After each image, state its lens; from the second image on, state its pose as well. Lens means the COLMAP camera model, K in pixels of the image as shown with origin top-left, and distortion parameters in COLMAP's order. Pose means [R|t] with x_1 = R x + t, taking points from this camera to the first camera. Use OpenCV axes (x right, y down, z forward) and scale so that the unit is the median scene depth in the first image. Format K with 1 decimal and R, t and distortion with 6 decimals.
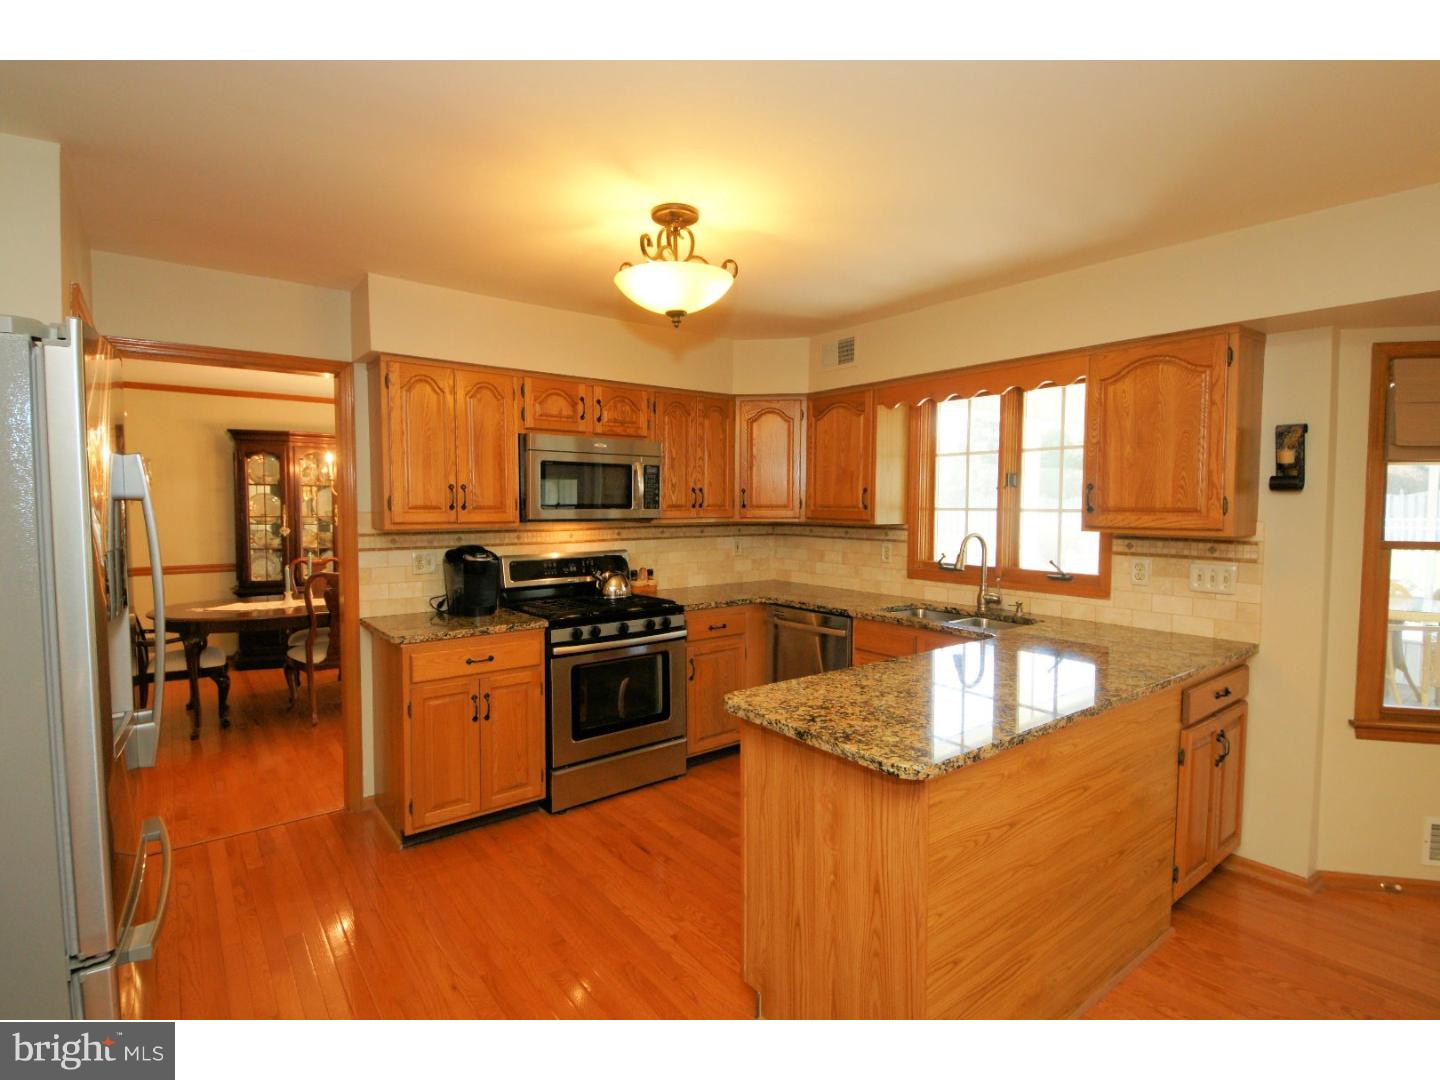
lens RADIAL K [[690.3, 0, 720.0], [0, 690.3, 540.0], [0, 0, 1]] dist [0.001162, 0.000019]
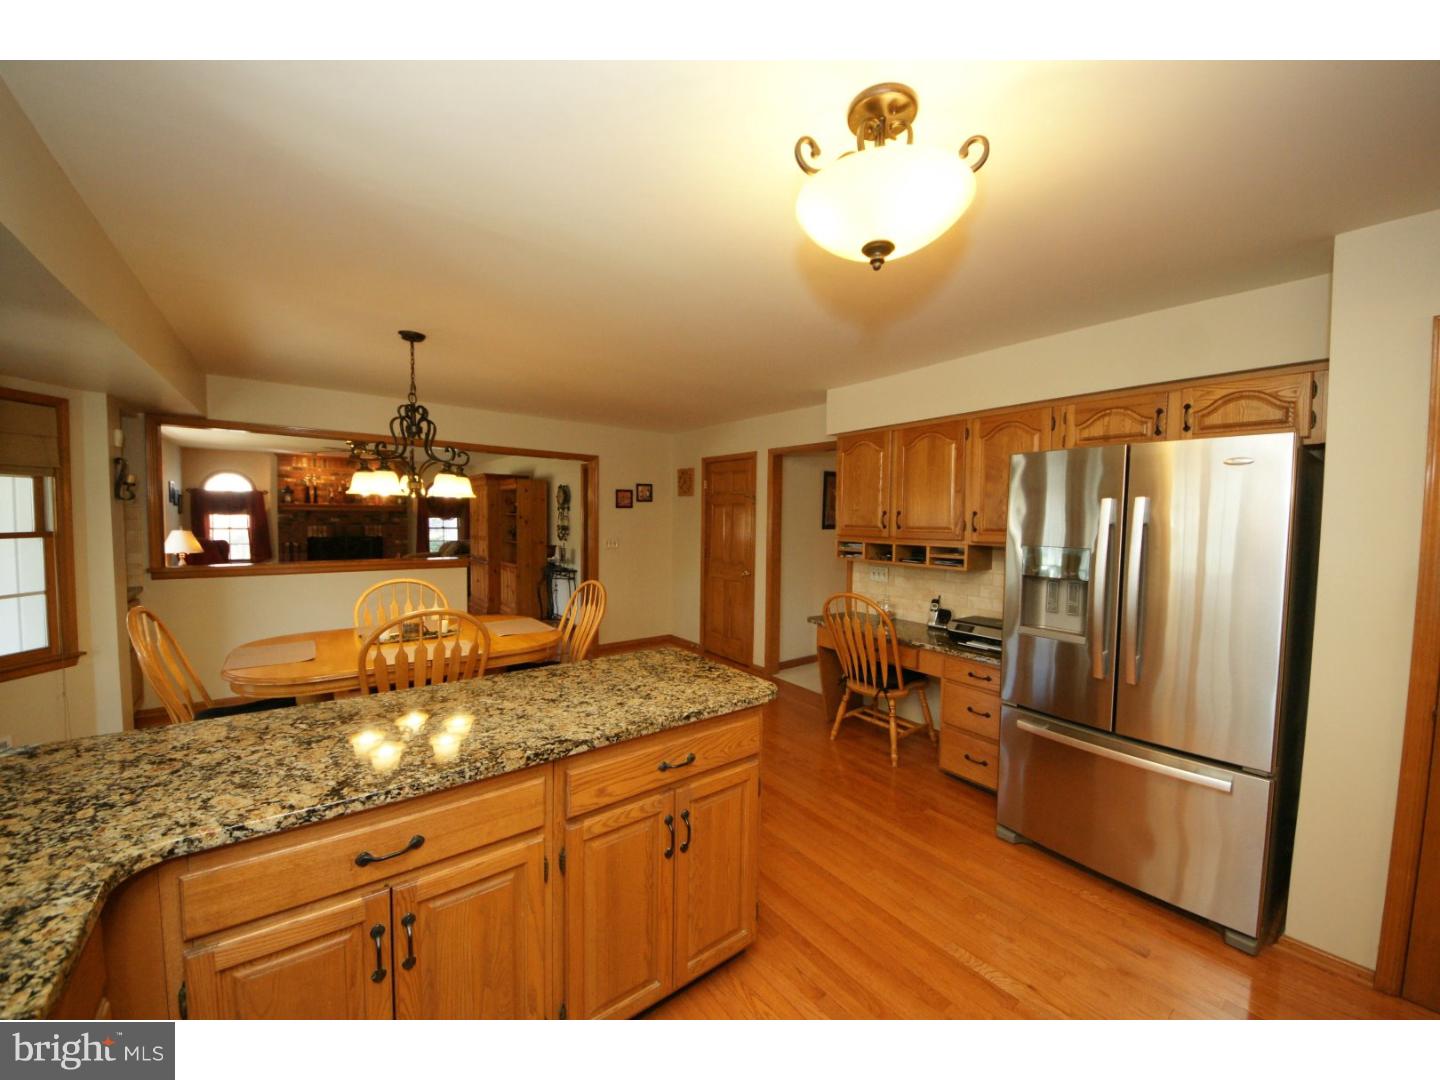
lens RADIAL K [[522.6, 0, 720.0], [0, 522.6, 540.0], [0, 0, 1]] dist [-0.008119, -0.000217]
pose [[-0.999826, -0.018622, -0.001232, 0.058633], [-0.018656, 0.995549, 0.092382, -0.053662], [-0.000494, 0.092389, -0.995723, 1.007922]]
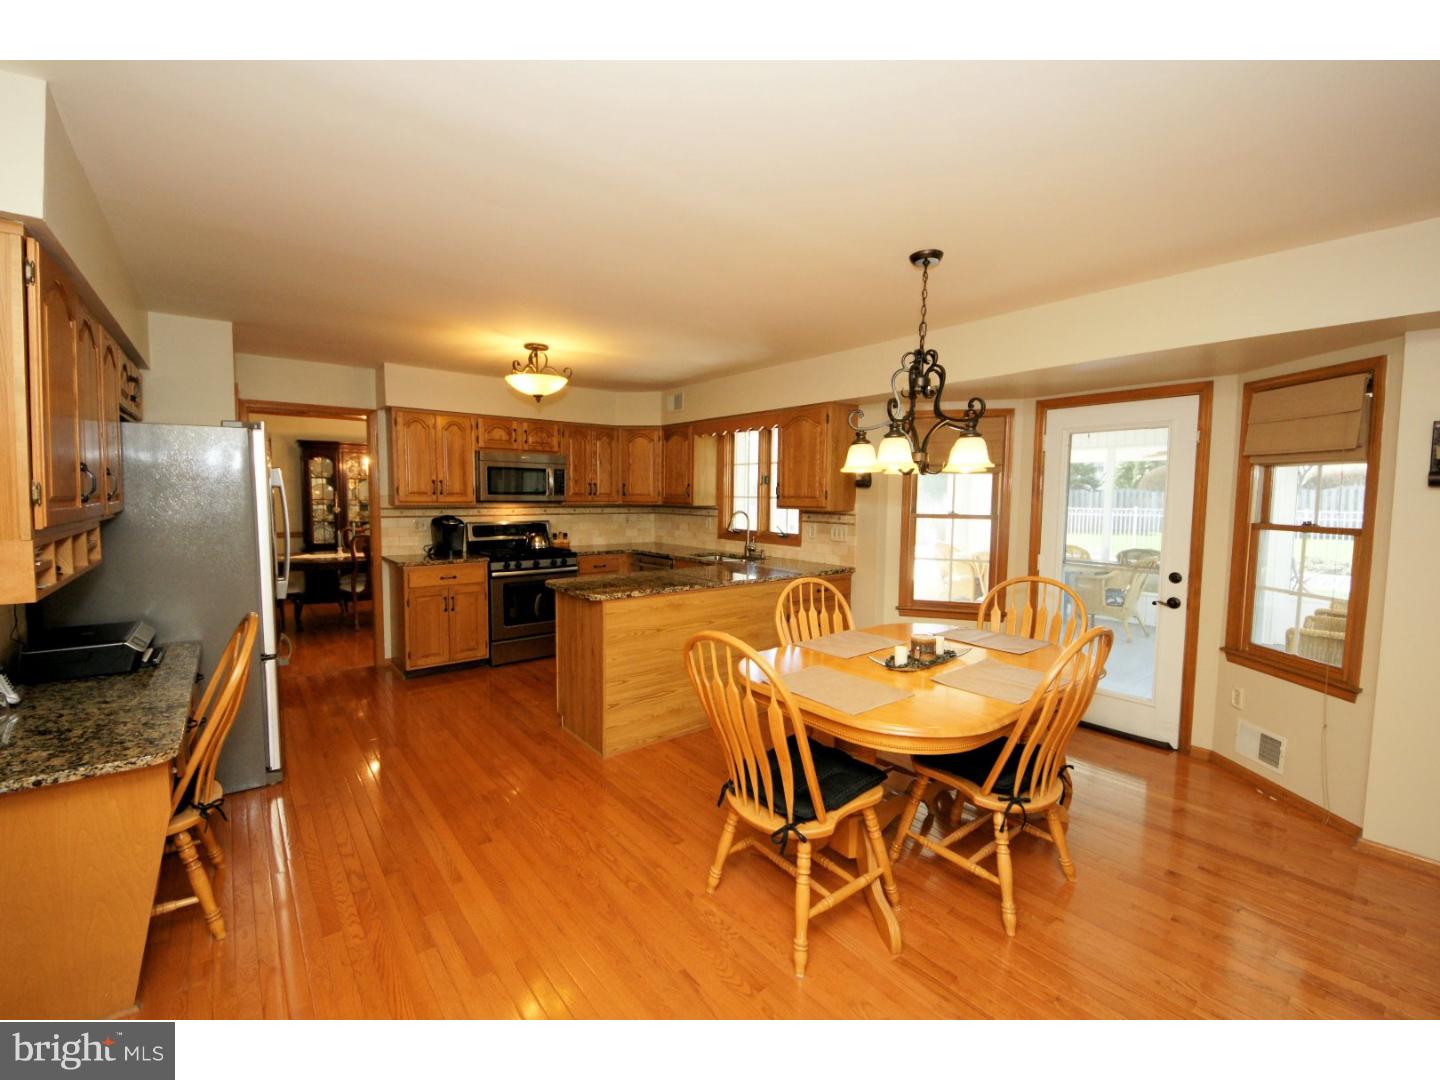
lens RADIAL K [[581.6, 0, 720.0], [0, 581.6, 540.0], [0, 0, 1]] dist [-0.001391, -0.000247]
pose [[0.999692, 0.006575, 0.023916, 0.274809], [-0.007155, 0.999680, 0.024244, 0.028161], [-0.023749, -0.024408, 0.999420, -0.451745]]
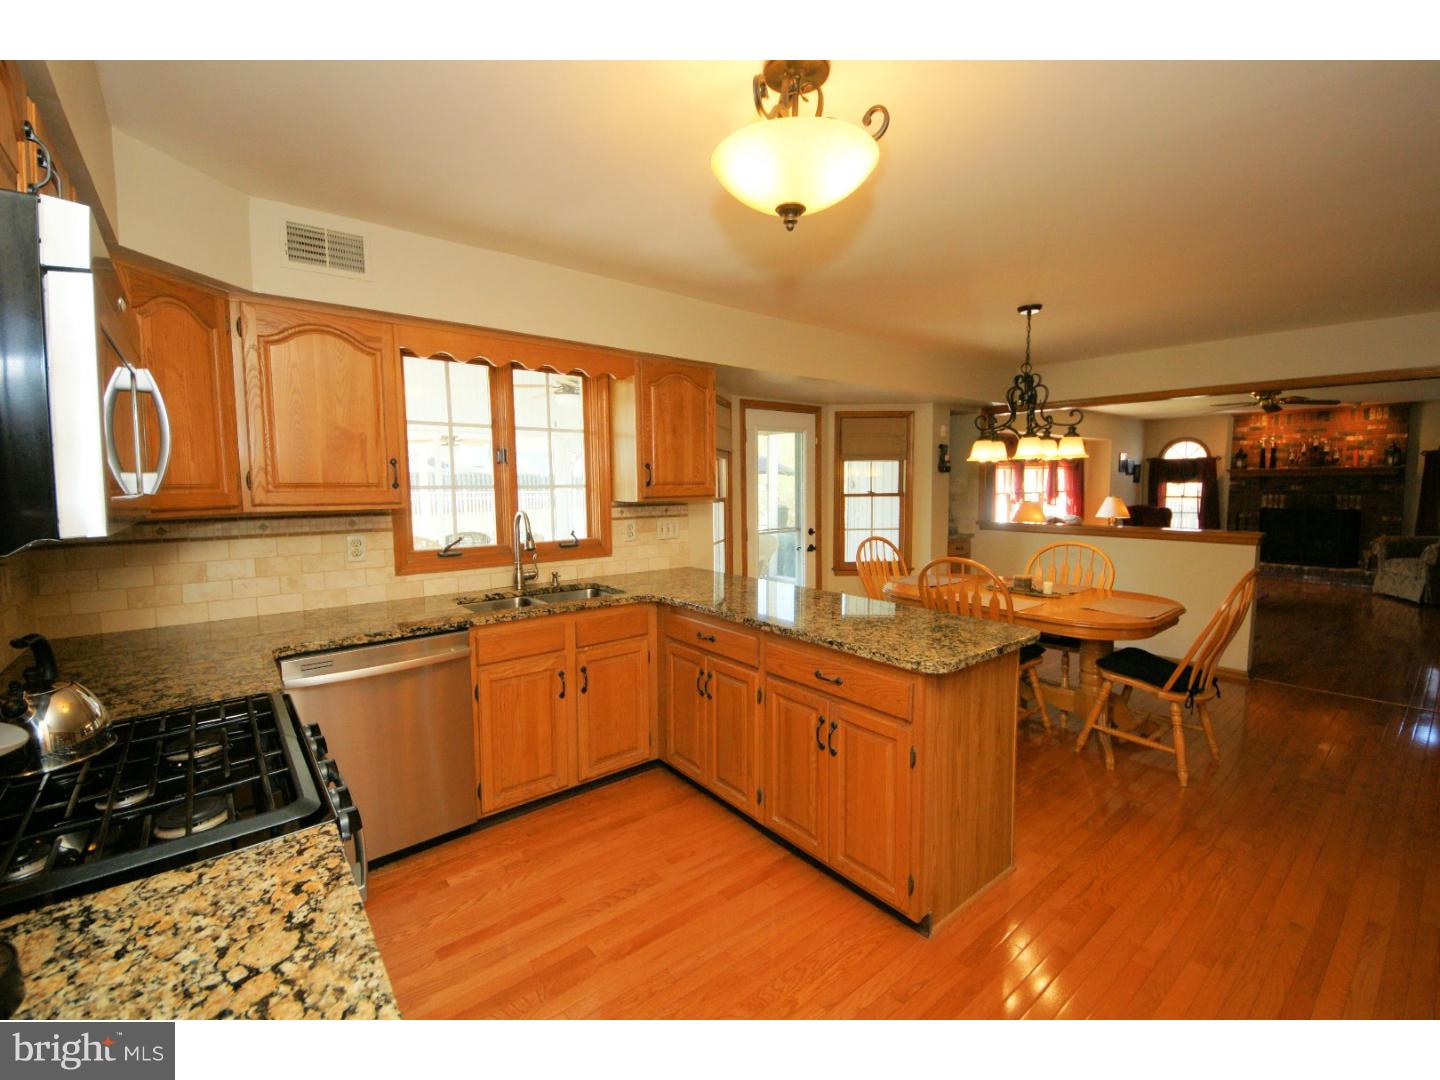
lens RADIAL K [[601.6, 0, 720.0], [0, 601.6, 540.0], [0, 0, 1]] dist [-0.034304, -0.000173]
pose [[-0.021070, -0.096379, 0.995122, -0.463886], [0.060560, 0.993392, 0.097493, -0.033213], [-0.997942, 0.062319, -0.015094, 0.719494]]
